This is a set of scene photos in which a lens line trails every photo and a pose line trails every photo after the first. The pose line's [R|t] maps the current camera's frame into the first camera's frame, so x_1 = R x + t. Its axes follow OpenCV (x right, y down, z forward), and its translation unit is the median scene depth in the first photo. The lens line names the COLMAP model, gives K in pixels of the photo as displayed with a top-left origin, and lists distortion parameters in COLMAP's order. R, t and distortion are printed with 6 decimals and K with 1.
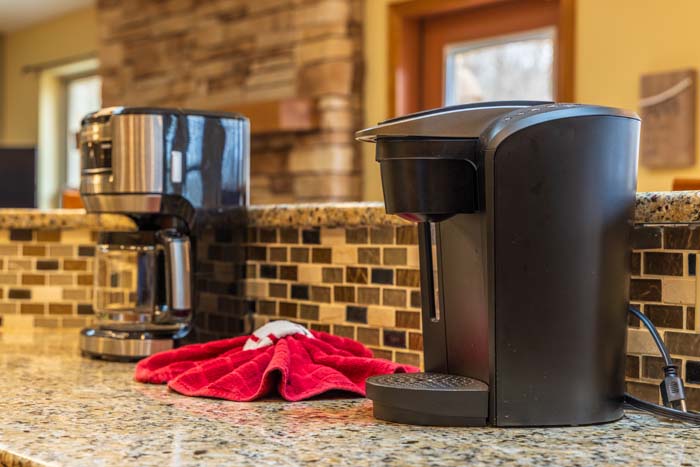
lens RADIAL K [[1224.8, 0, 350.0], [0, 1224.8, 233.5], [0, 0, 1]] dist [0.165488, 0.012652]
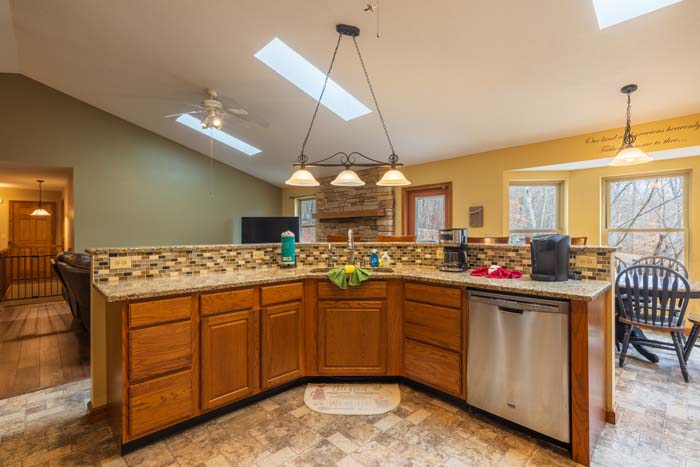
lens RADIAL K [[327.2, 0, 350.0], [0, 327.2, 233.5], [0, 0, 1]] dist [-0.002815, -0.000295]
pose [[0.994079, -0.011949, 0.108003, -0.283666], [0.011027, 0.999898, 0.009132, -0.033124], [-0.108101, -0.007887, 0.994109, -0.160108]]
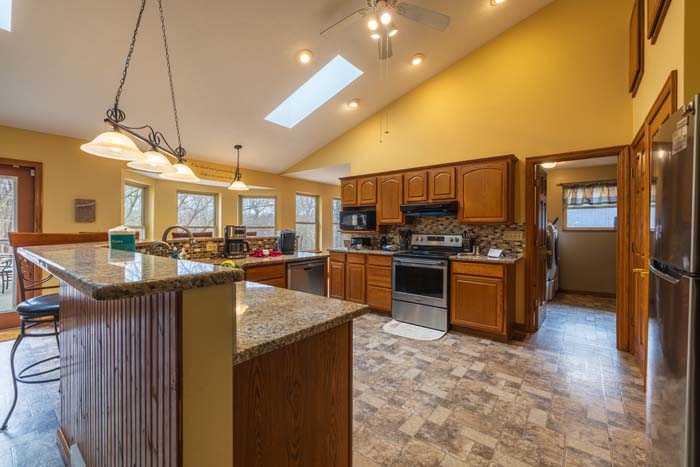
lens RADIAL K [[290.9, 0, 348.0], [0, 290.9, 230.7], [0, 0, 1]] dist [-0.001848, 0.000348]
pose [[-0.234499, -0.017687, 0.971955, -0.723134], [-0.009997, 0.999825, 0.015782, -0.035910], [-0.972065, -0.006016, -0.234635, 0.272111]]
